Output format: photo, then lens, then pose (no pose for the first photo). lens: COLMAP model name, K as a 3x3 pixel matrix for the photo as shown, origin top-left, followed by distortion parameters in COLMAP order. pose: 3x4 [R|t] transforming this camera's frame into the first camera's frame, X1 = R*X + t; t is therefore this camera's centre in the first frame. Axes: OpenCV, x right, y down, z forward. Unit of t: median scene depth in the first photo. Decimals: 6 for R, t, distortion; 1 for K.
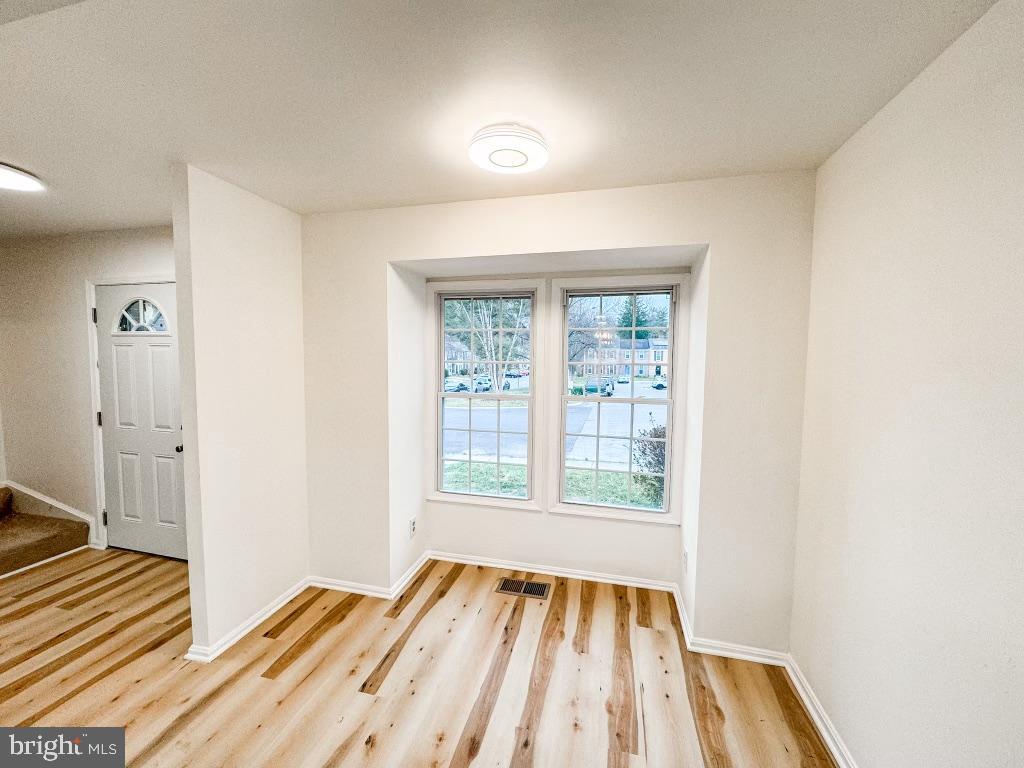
lens RADIAL K [[407.7, 0, 512.6], [0, 407.7, 382.7], [0, 0, 1]] dist [-0.002810, 0.000588]
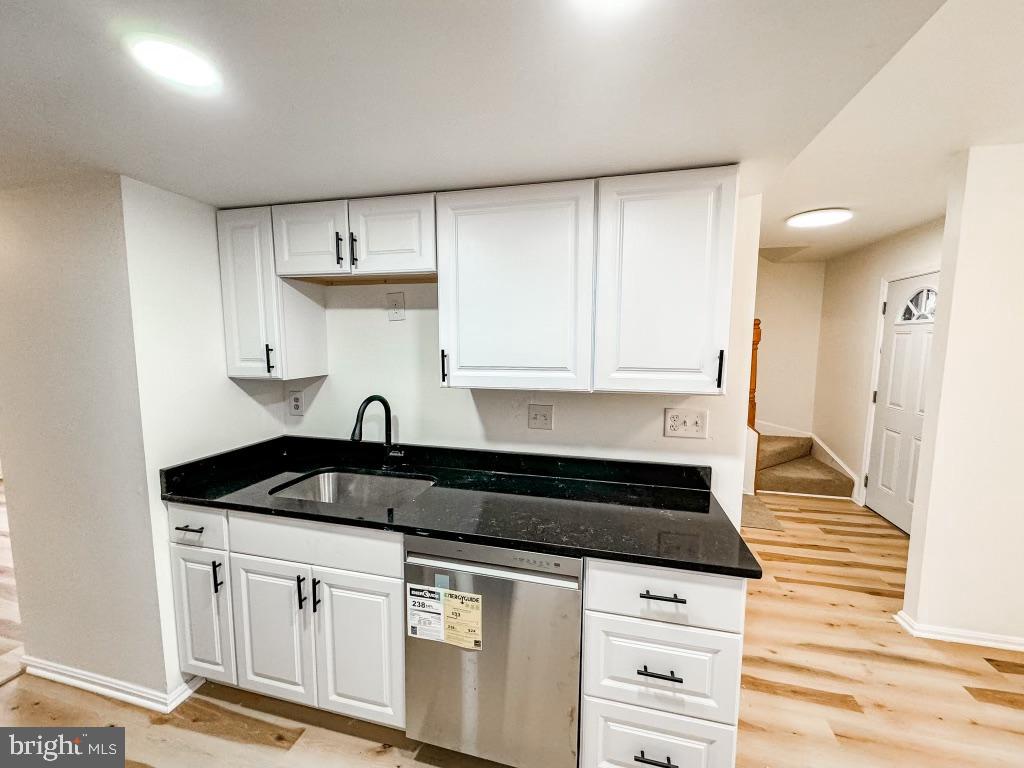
lens RADIAL K [[407.7, 0, 512.6], [0, 407.7, 382.7], [0, 0, 1]] dist [-0.002810, 0.000588]
pose [[-0.001097, 0.094619, -0.995513, 0.162311], [-0.068629, 0.993159, 0.094471, 0.009761], [0.997642, 0.068425, 0.005404, -0.054045]]
